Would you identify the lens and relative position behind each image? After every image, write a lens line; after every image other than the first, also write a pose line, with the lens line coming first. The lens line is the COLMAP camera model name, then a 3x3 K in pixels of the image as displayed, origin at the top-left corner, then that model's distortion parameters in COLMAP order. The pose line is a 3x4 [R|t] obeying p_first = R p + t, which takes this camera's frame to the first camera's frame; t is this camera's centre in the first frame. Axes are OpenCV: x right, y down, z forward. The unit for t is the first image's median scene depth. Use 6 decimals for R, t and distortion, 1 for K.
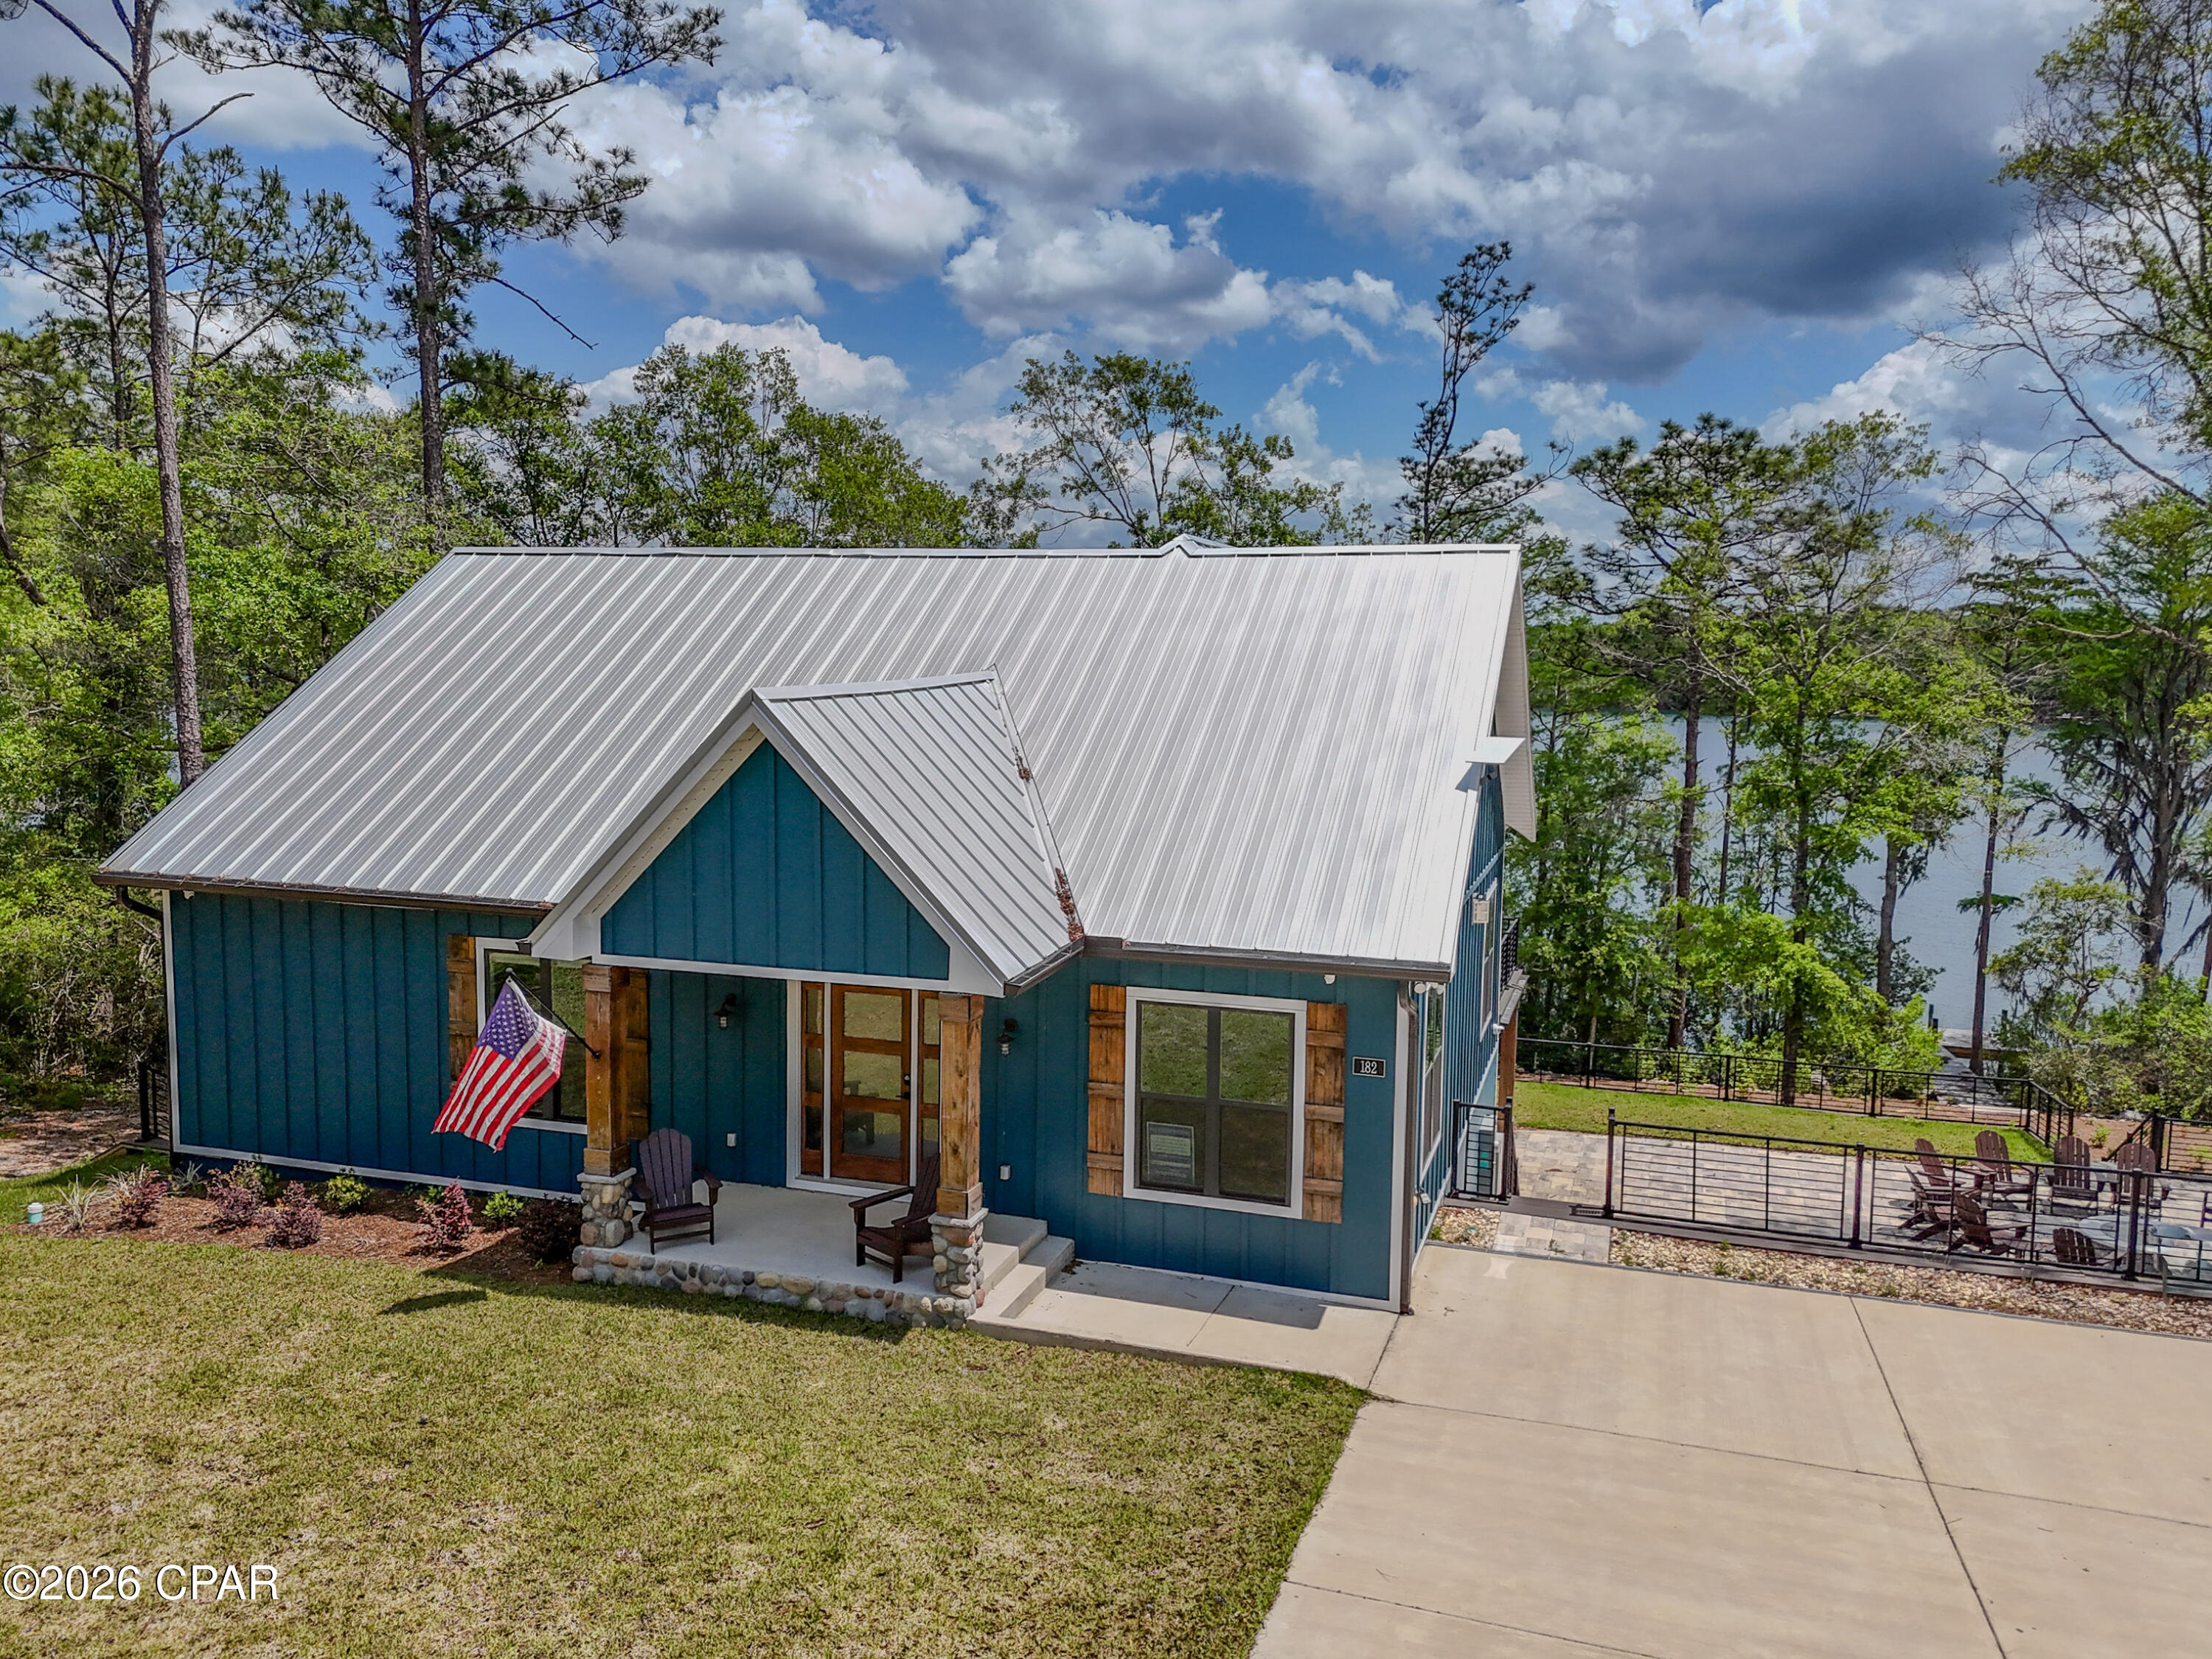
lens RADIAL K [[1571.7, 0, 1163.1], [0, 1571.7, 819.6], [0, 0, 1]] dist [0.068190, -0.057543]
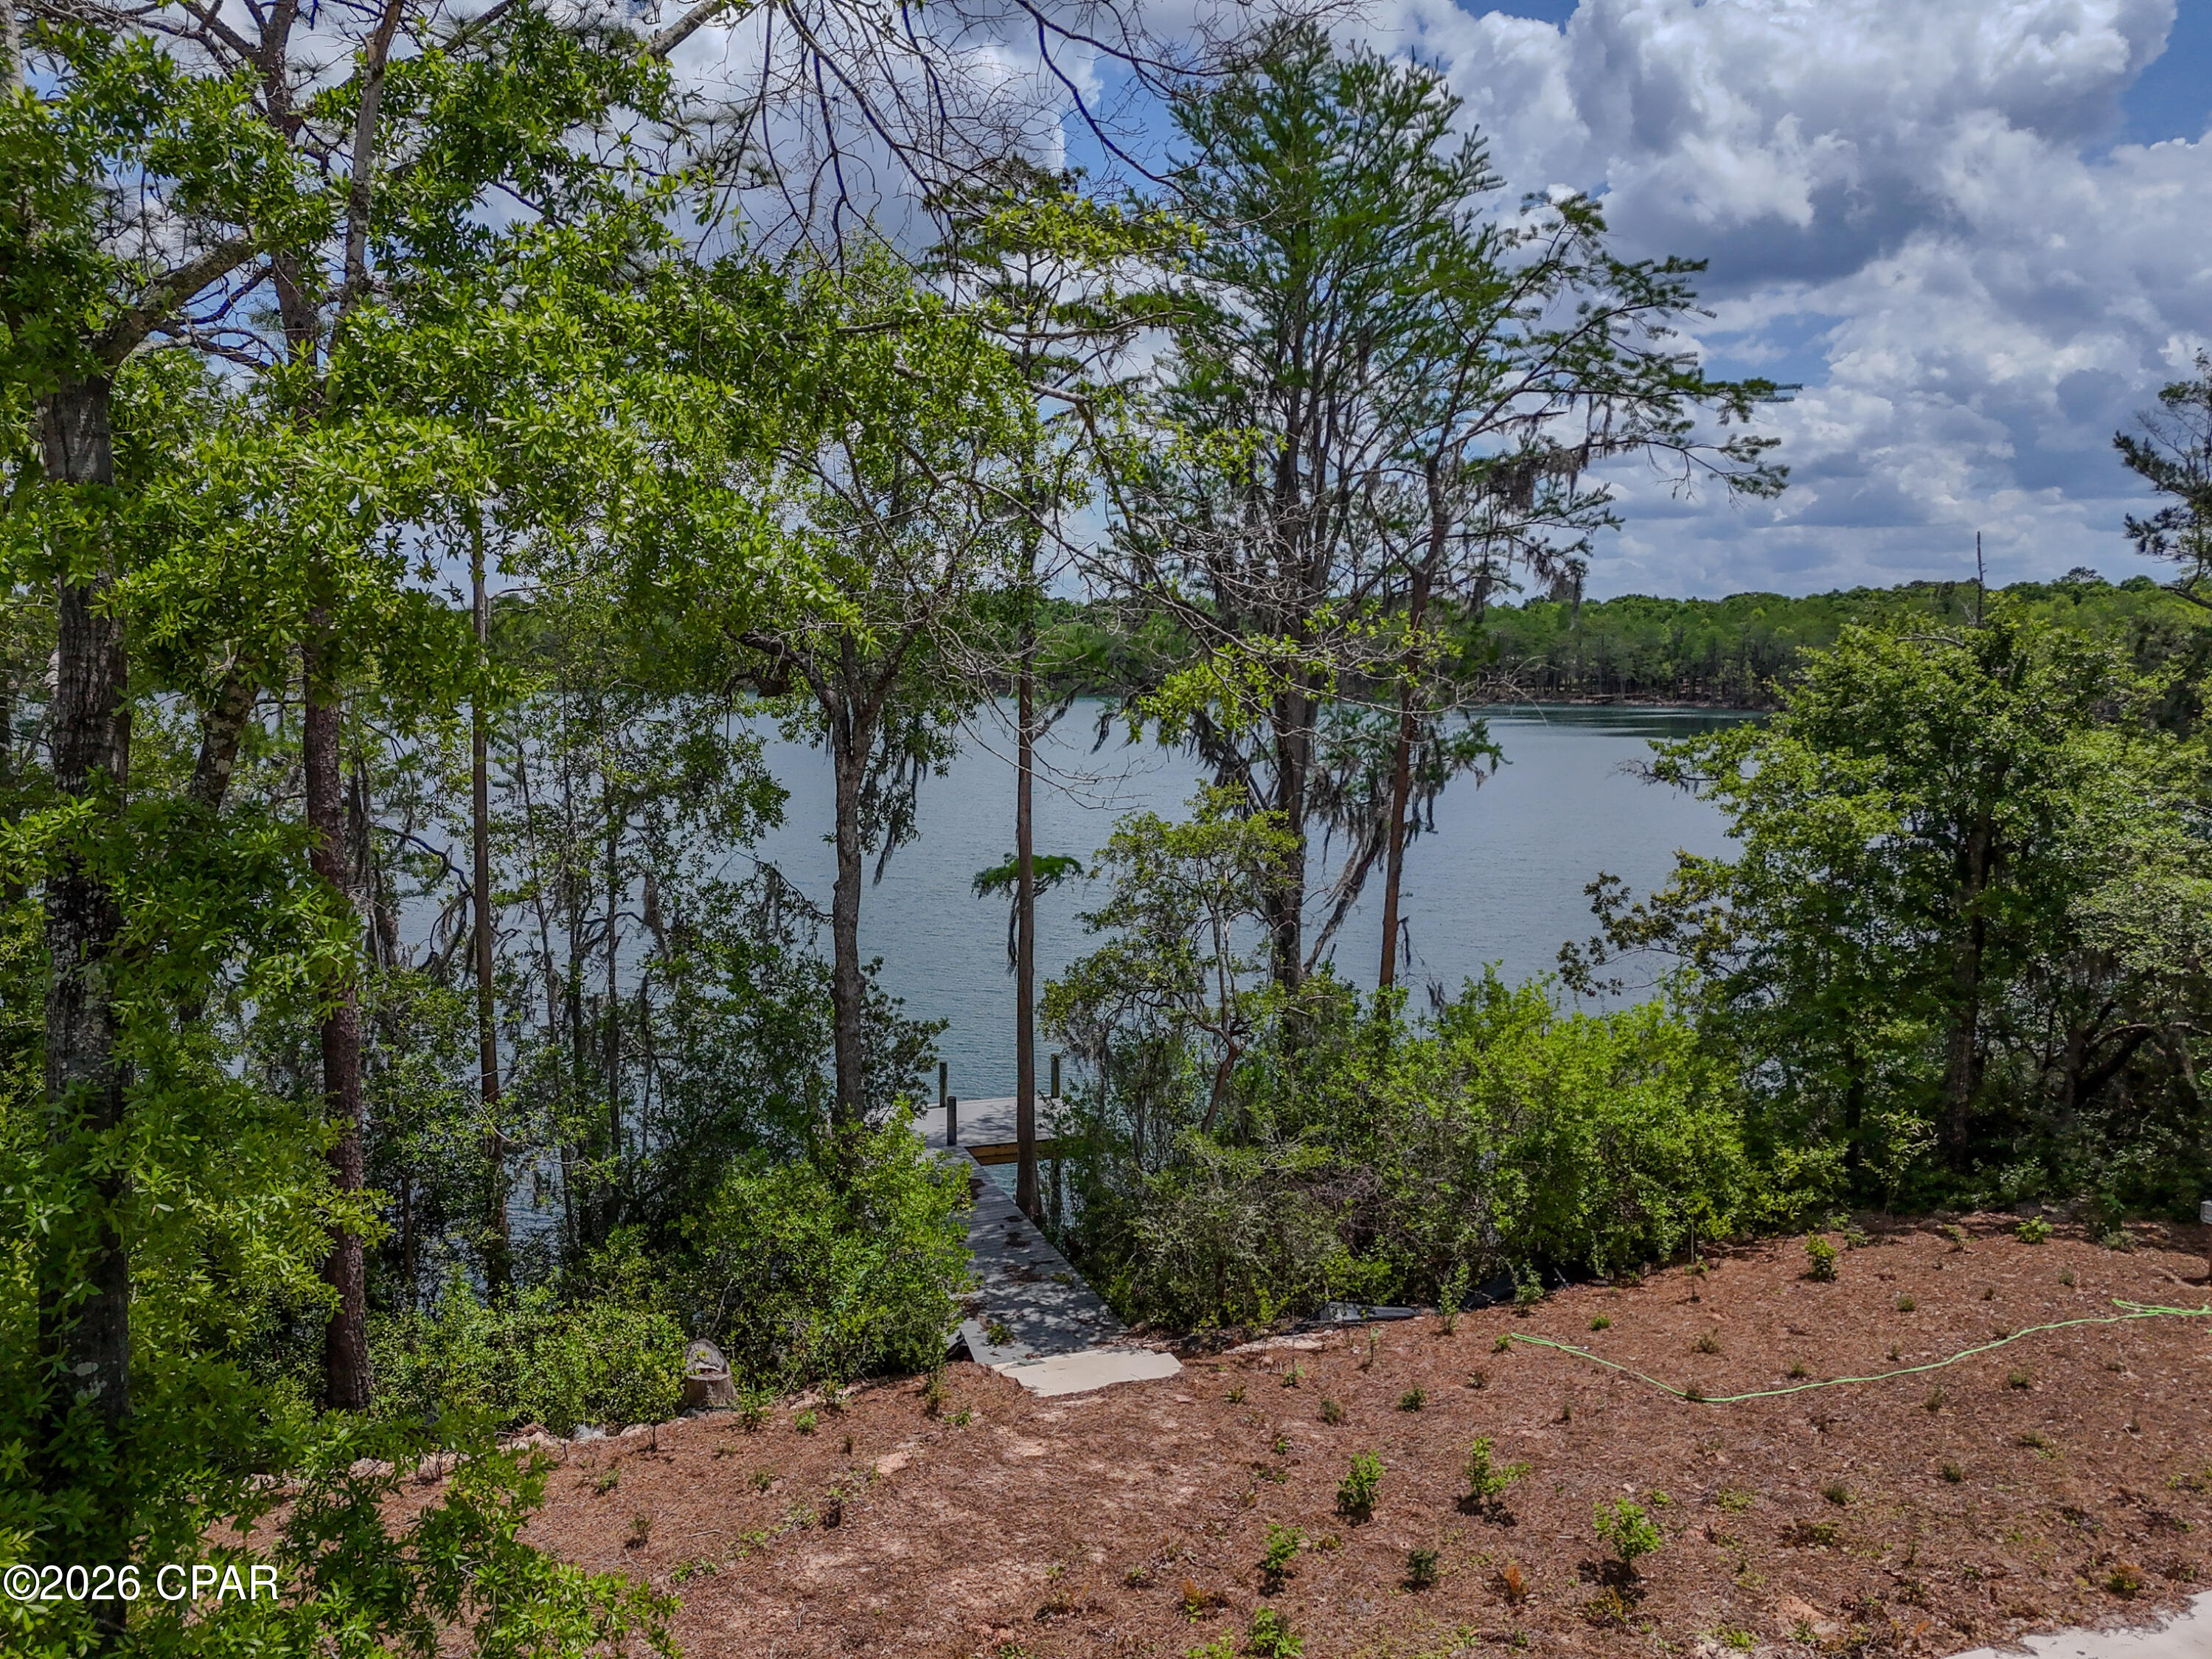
lens RADIAL K [[1539.0, 0, 1106.0], [0, 1539.0, 829.5], [0, 0, 1]] dist [0.060377, -0.045276]
pose [[0.846917, -0.076263, 0.526228, 0.824117], [0.069304, 0.997051, 0.032957, 0.068725], [-0.527189, 0.008558, 0.849705, 1.668796]]
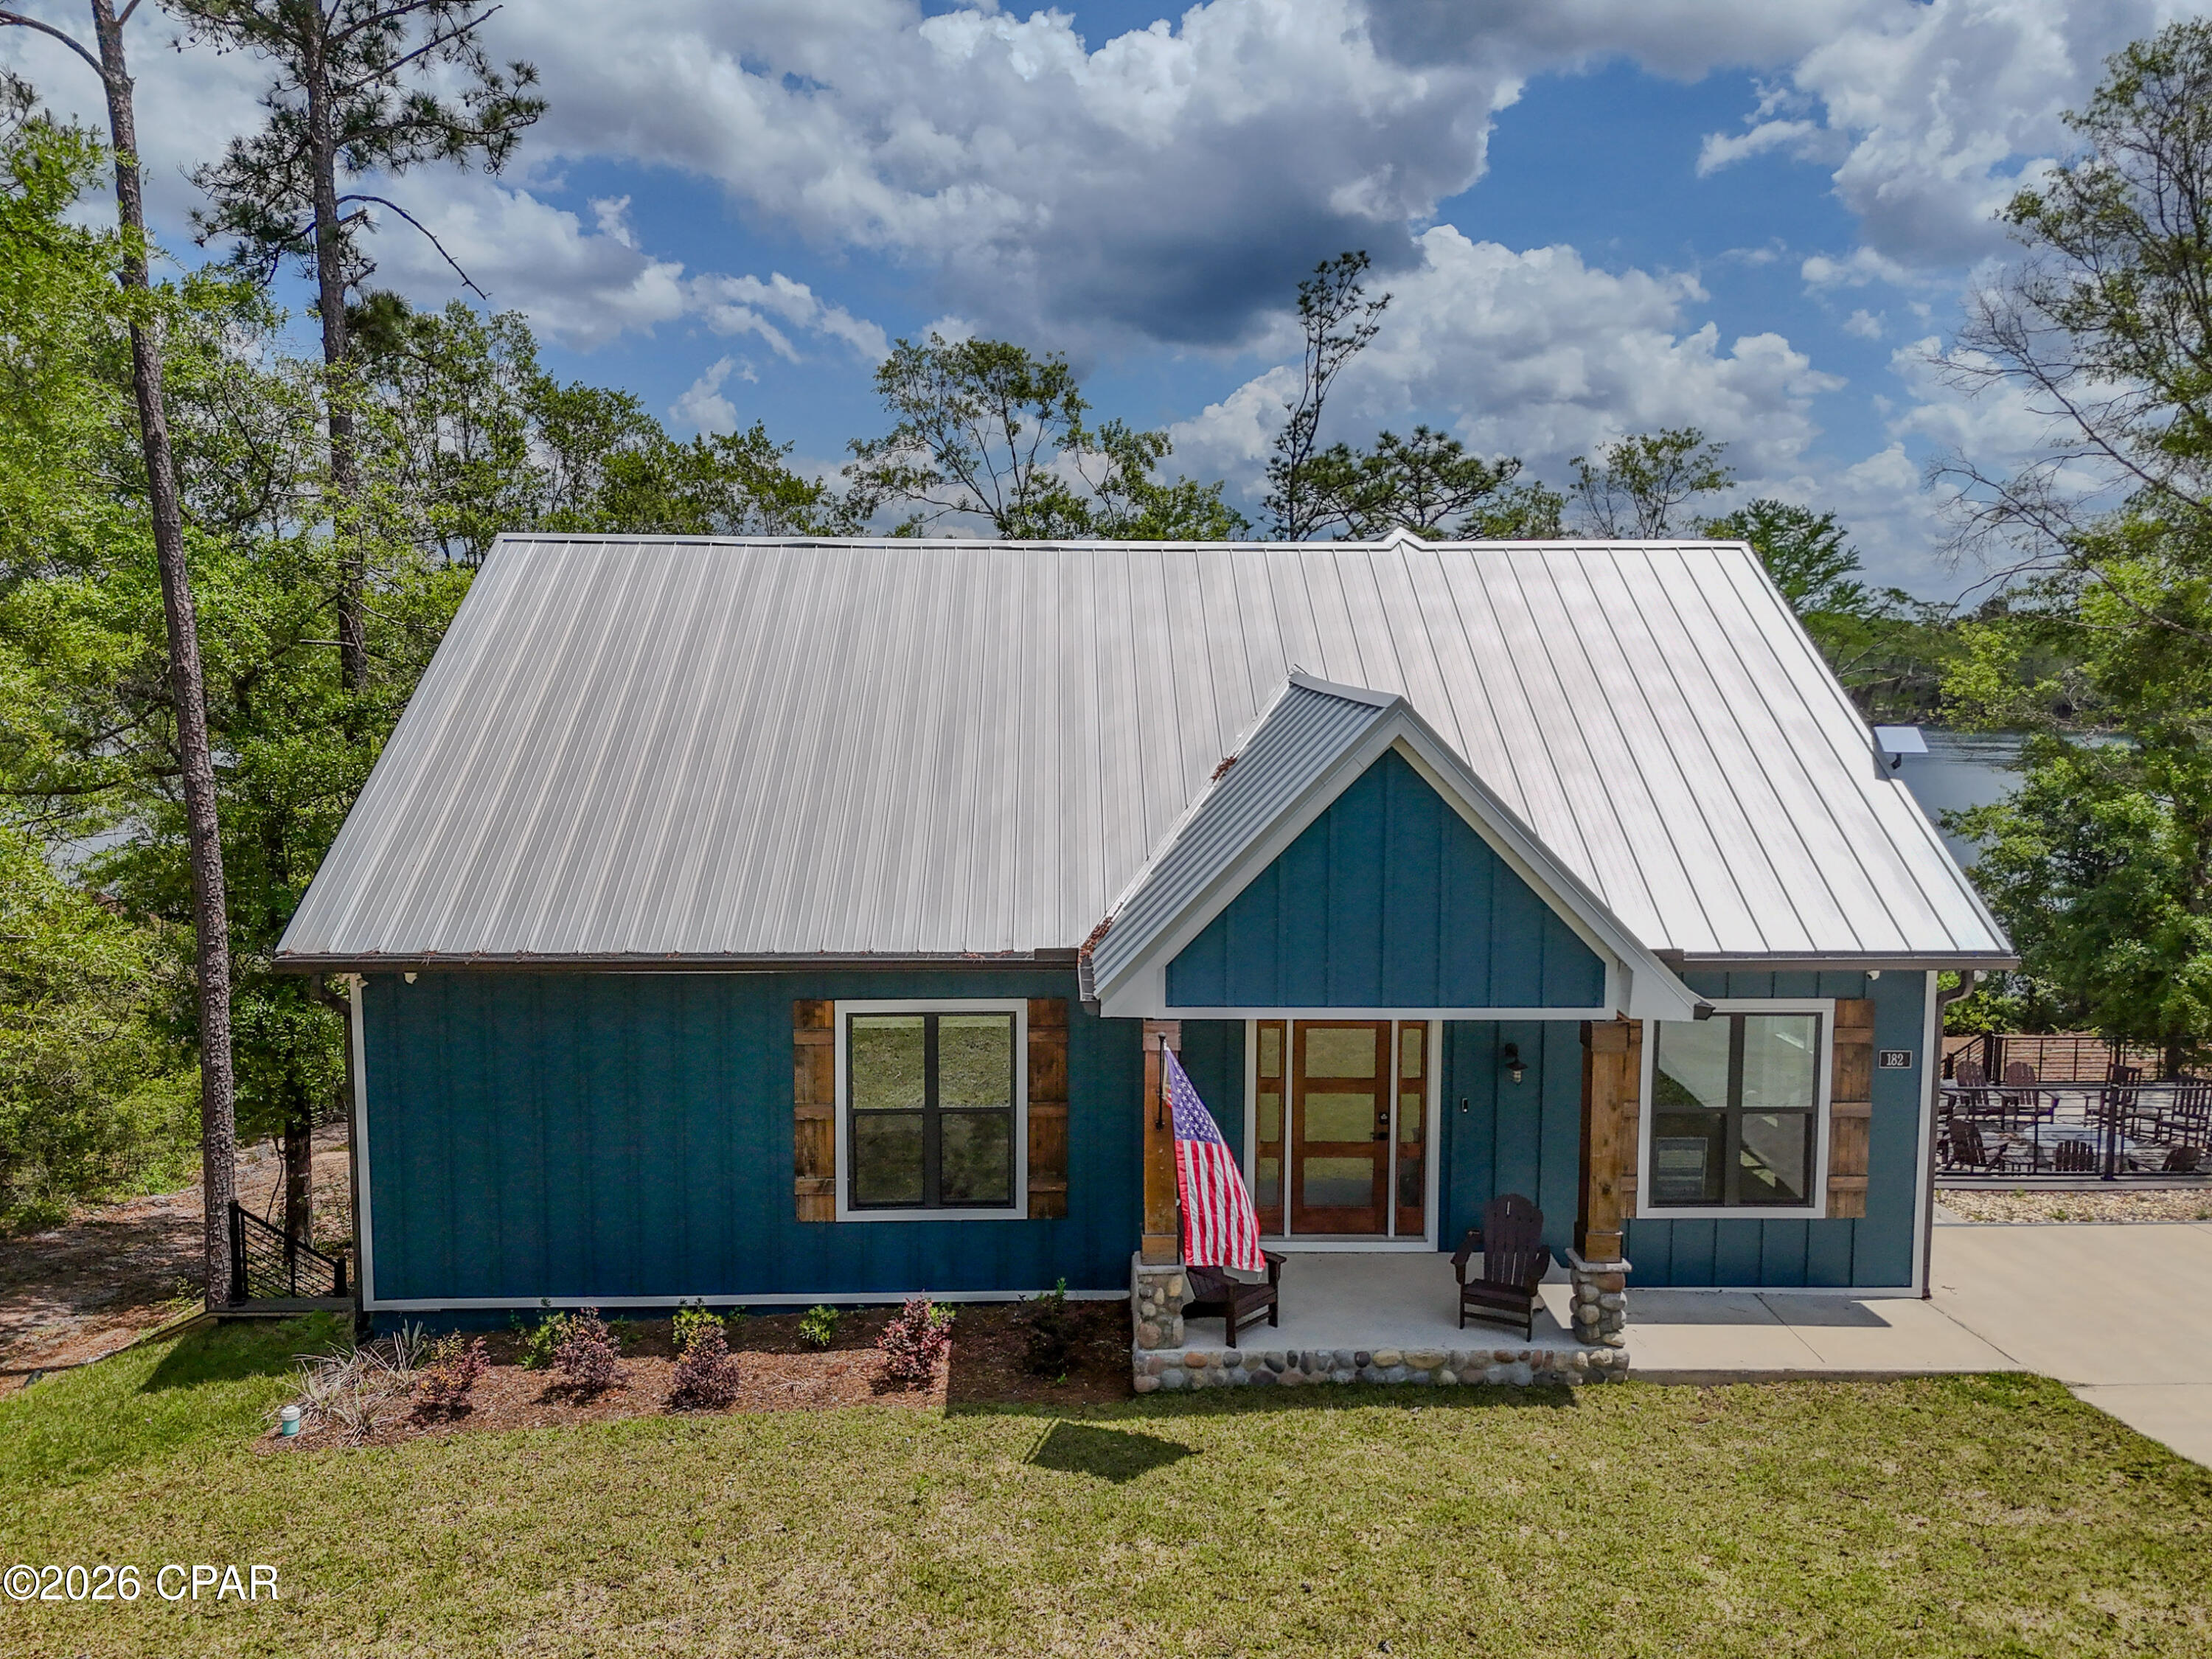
lens RADIAL K [[1539.0, 0, 1106.0], [0, 1539.0, 829.5], [0, 0, 1]] dist [0.060377, -0.045276]
pose [[0.947043, -0.047243, 0.317613, -0.554714], [0.044524, 0.998883, 0.015818, -0.022527], [-0.318005, -0.000839, 0.948089, 0.188461]]
